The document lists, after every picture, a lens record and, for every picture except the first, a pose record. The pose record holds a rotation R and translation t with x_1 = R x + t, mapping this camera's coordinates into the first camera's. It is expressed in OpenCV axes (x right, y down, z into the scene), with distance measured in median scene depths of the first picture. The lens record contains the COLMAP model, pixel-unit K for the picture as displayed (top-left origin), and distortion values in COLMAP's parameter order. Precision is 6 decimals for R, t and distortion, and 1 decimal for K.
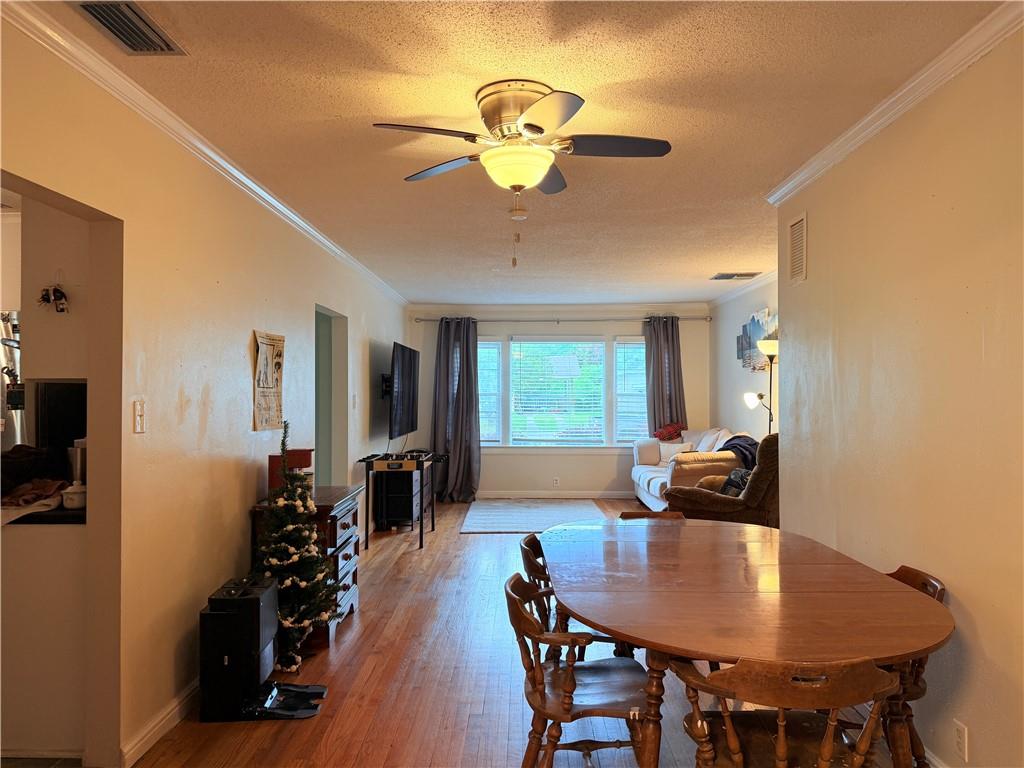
lens RADIAL K [[719.3, 0, 510.2], [0, 719.3, 385.7], [0, 0, 1]] dist [0.021040, -0.010926]
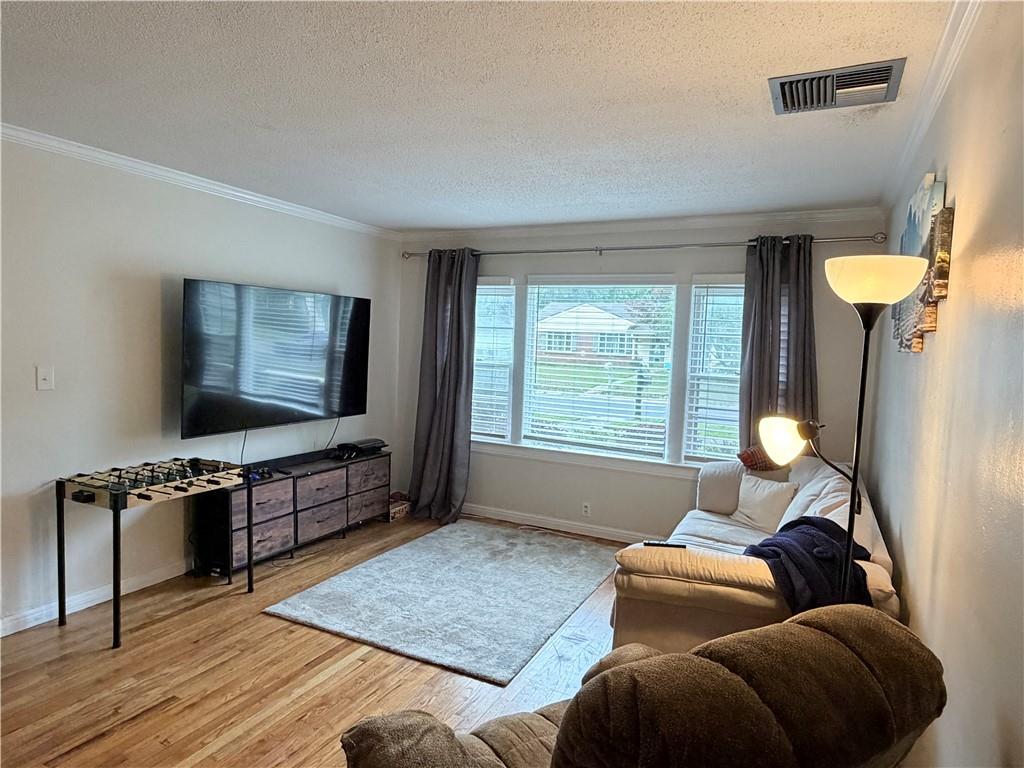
lens RADIAL K [[637.4, 0, 511.9], [0, 637.4, 383.8], [0, 0, 1]] dist [-0.011792, -0.000770]
pose [[0.899913, 0.061396, -0.431725, 0.240204], [-0.030536, 0.996481, 0.078058, -0.017490], [0.434999, -0.057063, 0.898621, 0.482793]]
